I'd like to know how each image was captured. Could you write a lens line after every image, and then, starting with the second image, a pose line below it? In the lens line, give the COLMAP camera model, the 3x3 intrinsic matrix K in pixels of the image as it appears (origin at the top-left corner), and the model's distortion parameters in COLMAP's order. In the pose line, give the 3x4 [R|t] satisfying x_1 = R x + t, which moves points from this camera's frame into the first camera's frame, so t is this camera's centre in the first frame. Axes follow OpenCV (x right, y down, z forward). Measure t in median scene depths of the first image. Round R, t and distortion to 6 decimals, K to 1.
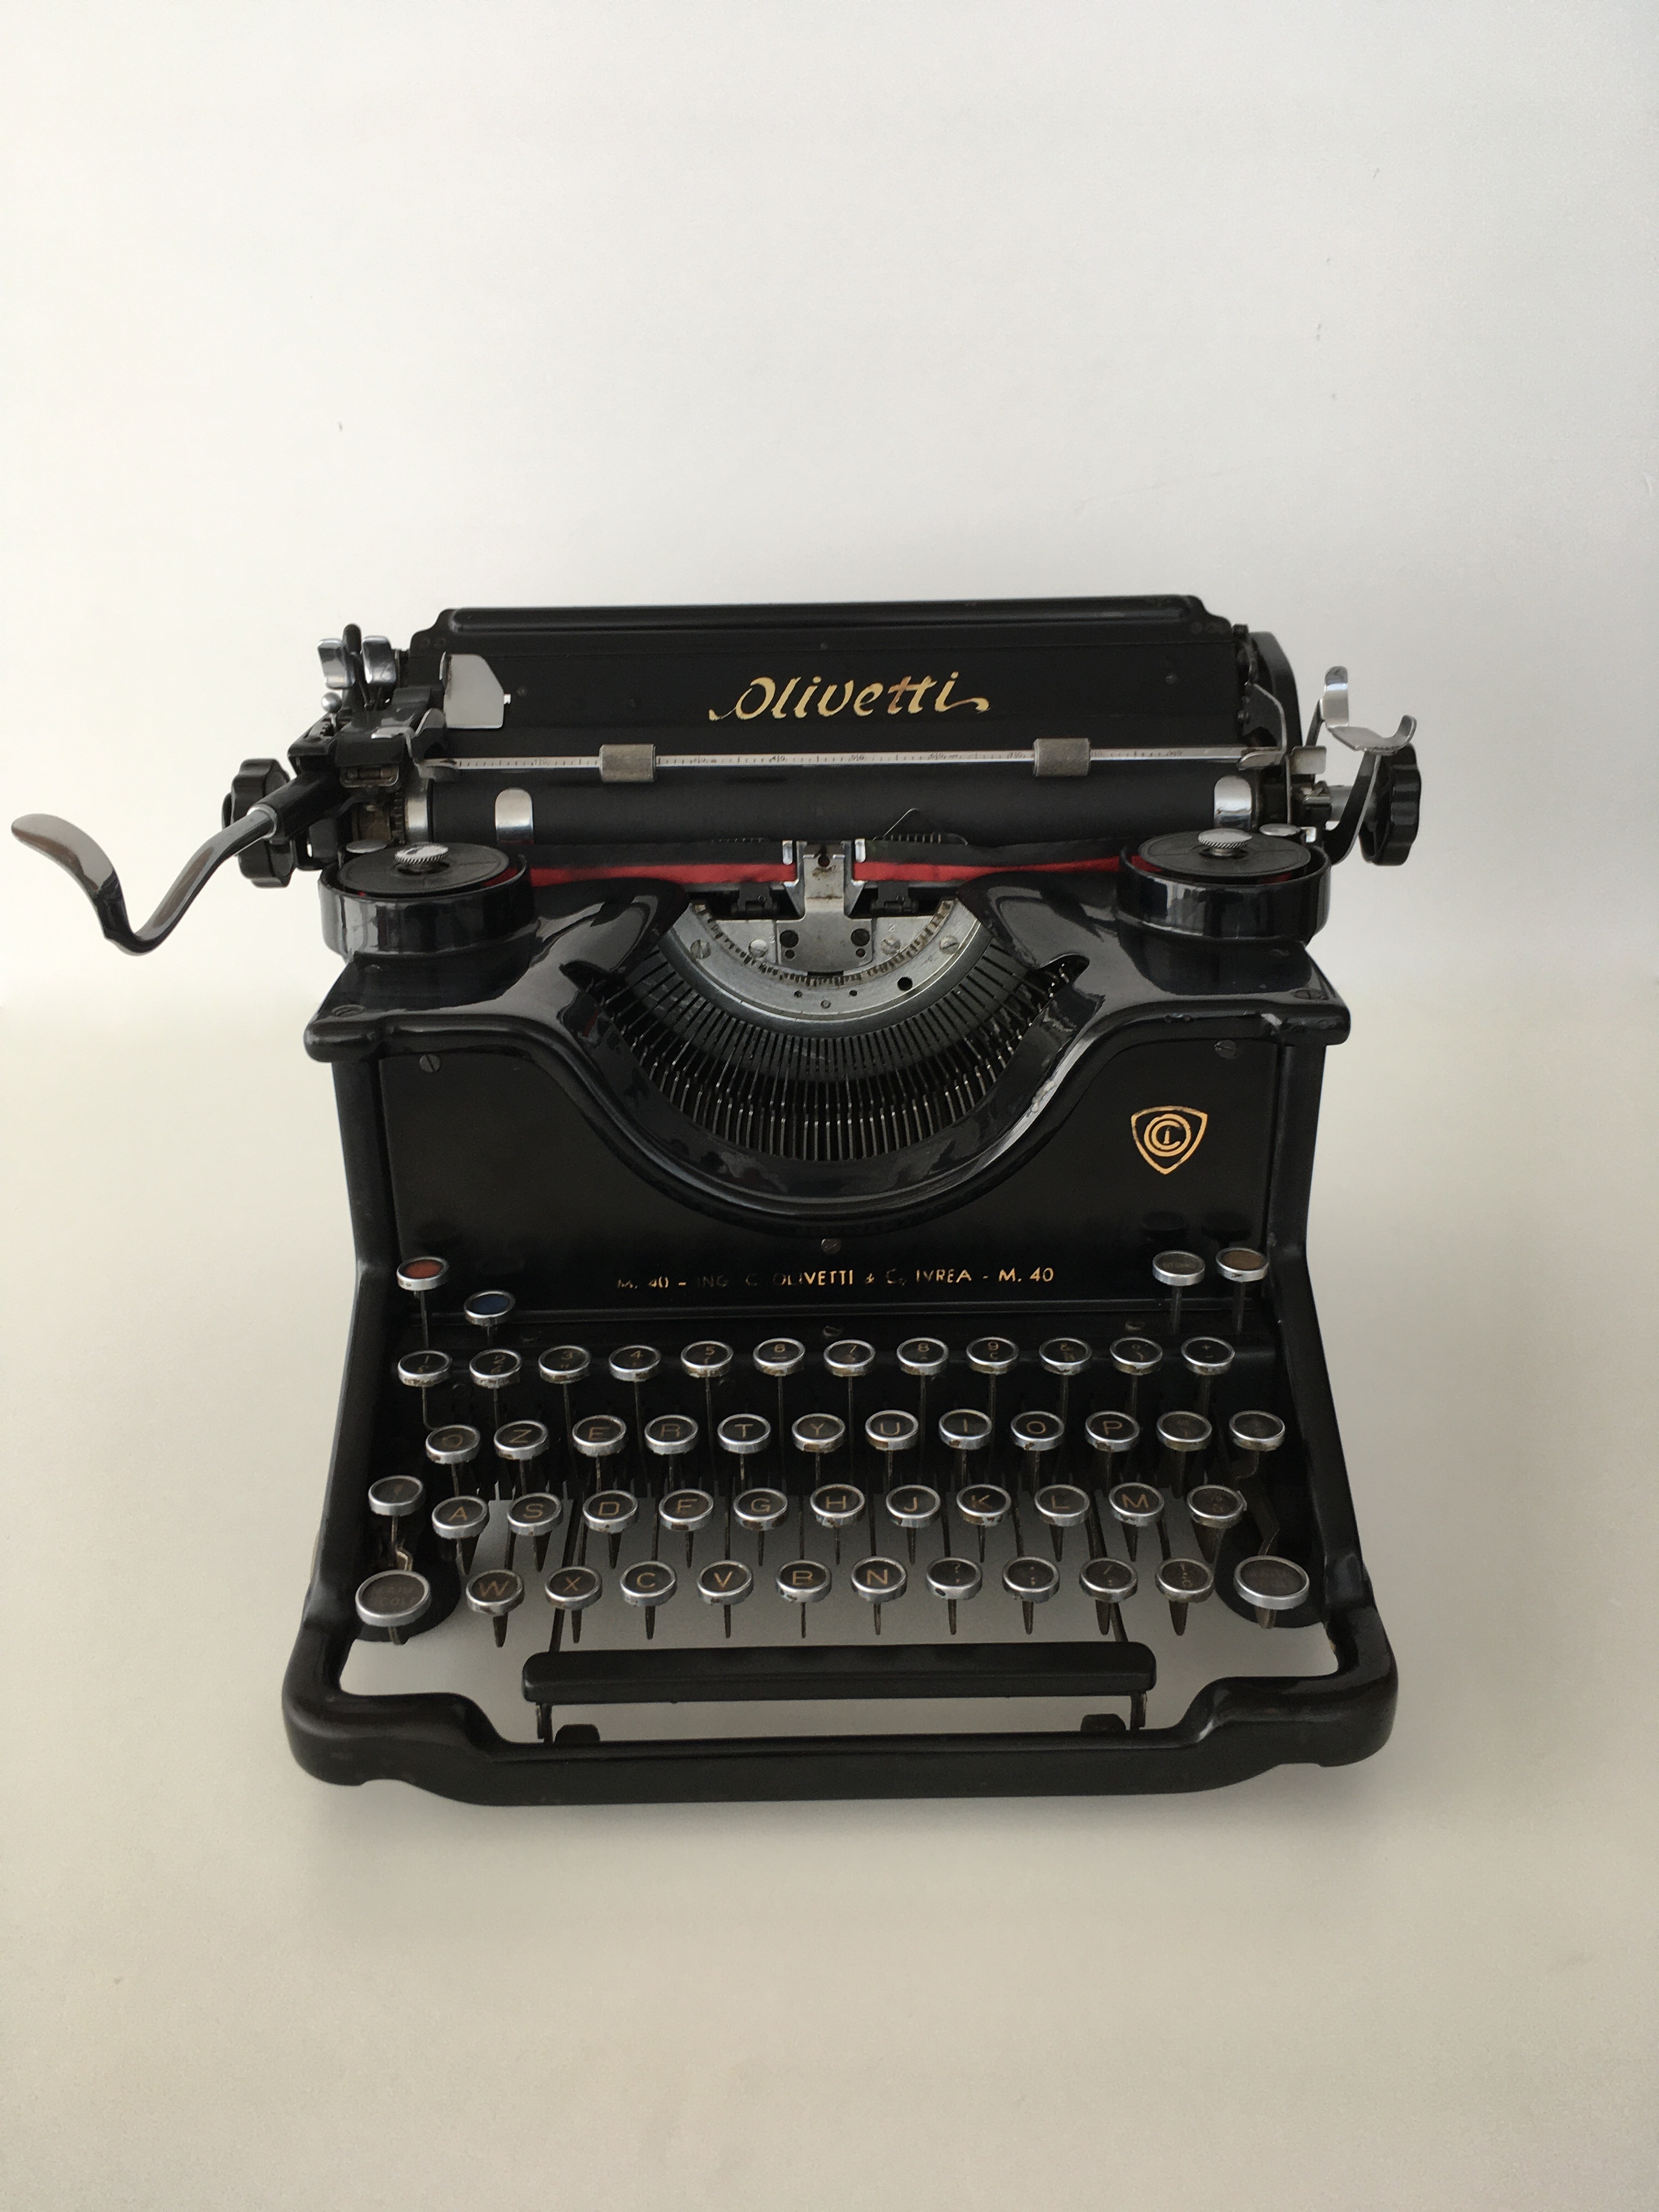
lens RADIAL K [[1918.1, 0, 829.5], [0, 1918.1, 1106.0], [0, 0, 1]] dist [0.002963, -0.011286]
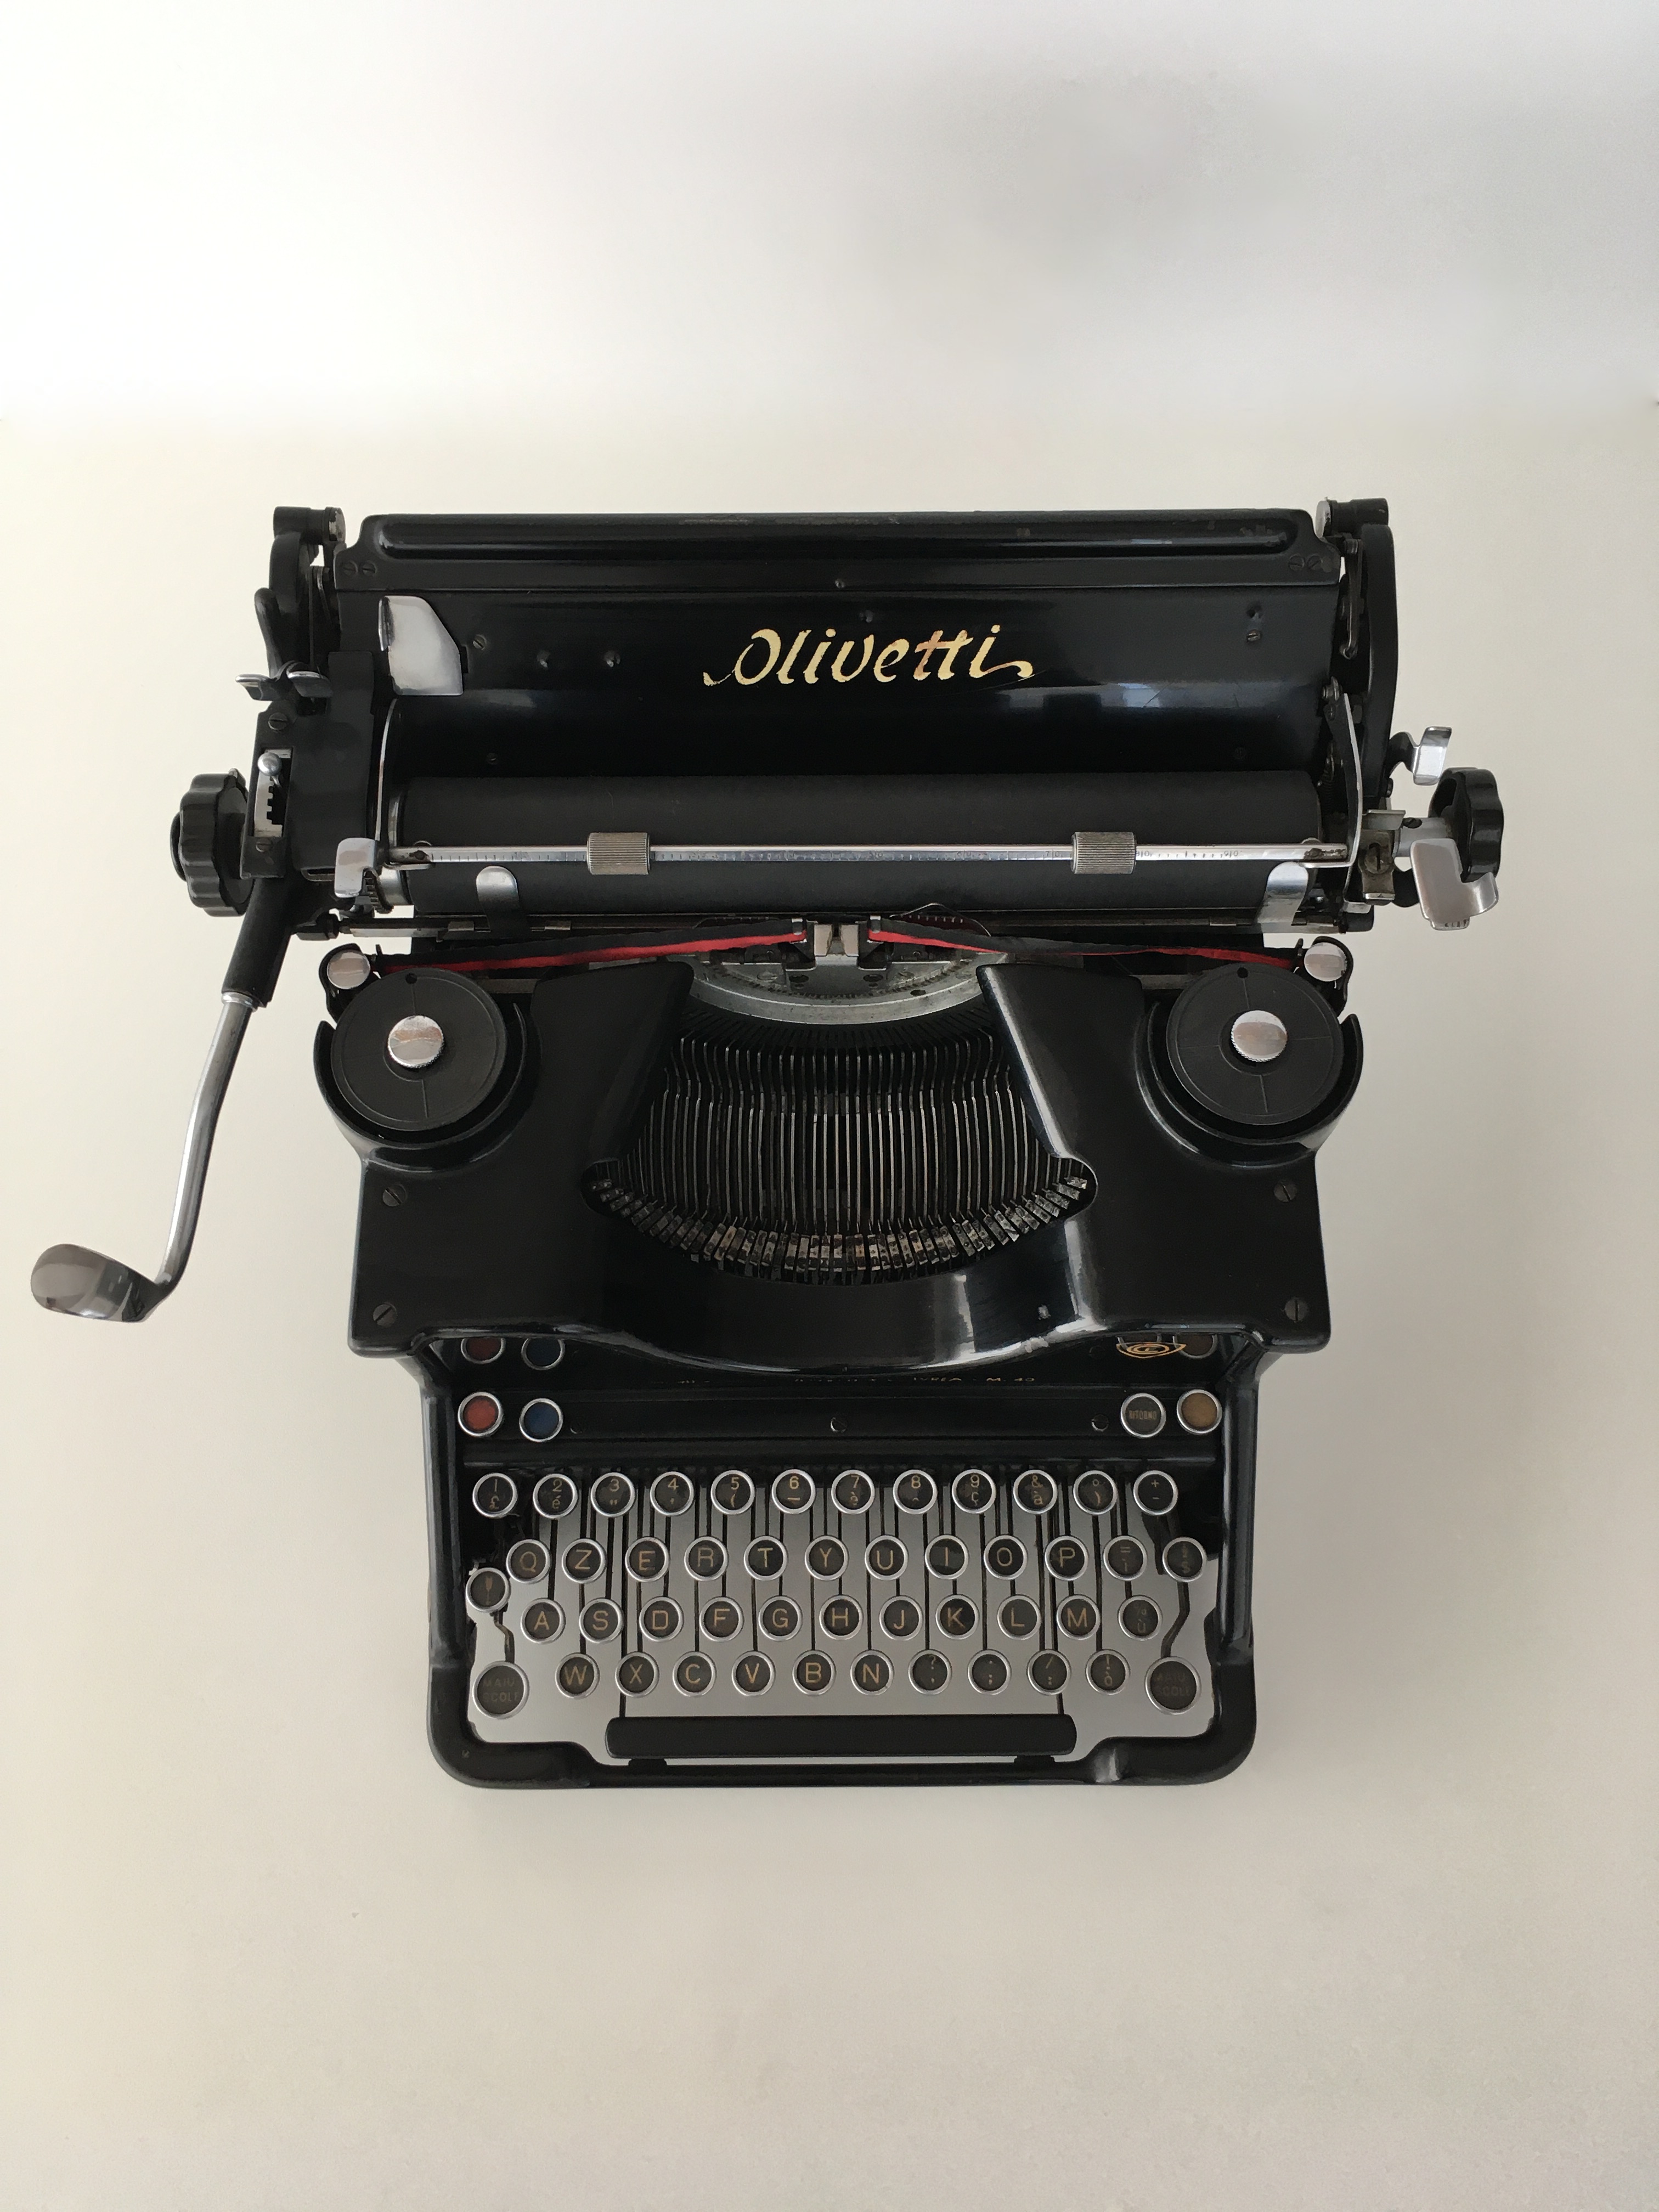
lens RADIAL K [[1918.1, 0, 829.5], [0, 1918.1, 1106.0], [0, 0, 1]] dist [0.002963, -0.011286]
pose [[0.999948, 0.007912, 0.006427, -0.010819], [-0.010116, 0.692711, 0.721144, -0.686273], [0.001253, -0.721172, 0.692755, 0.273362]]
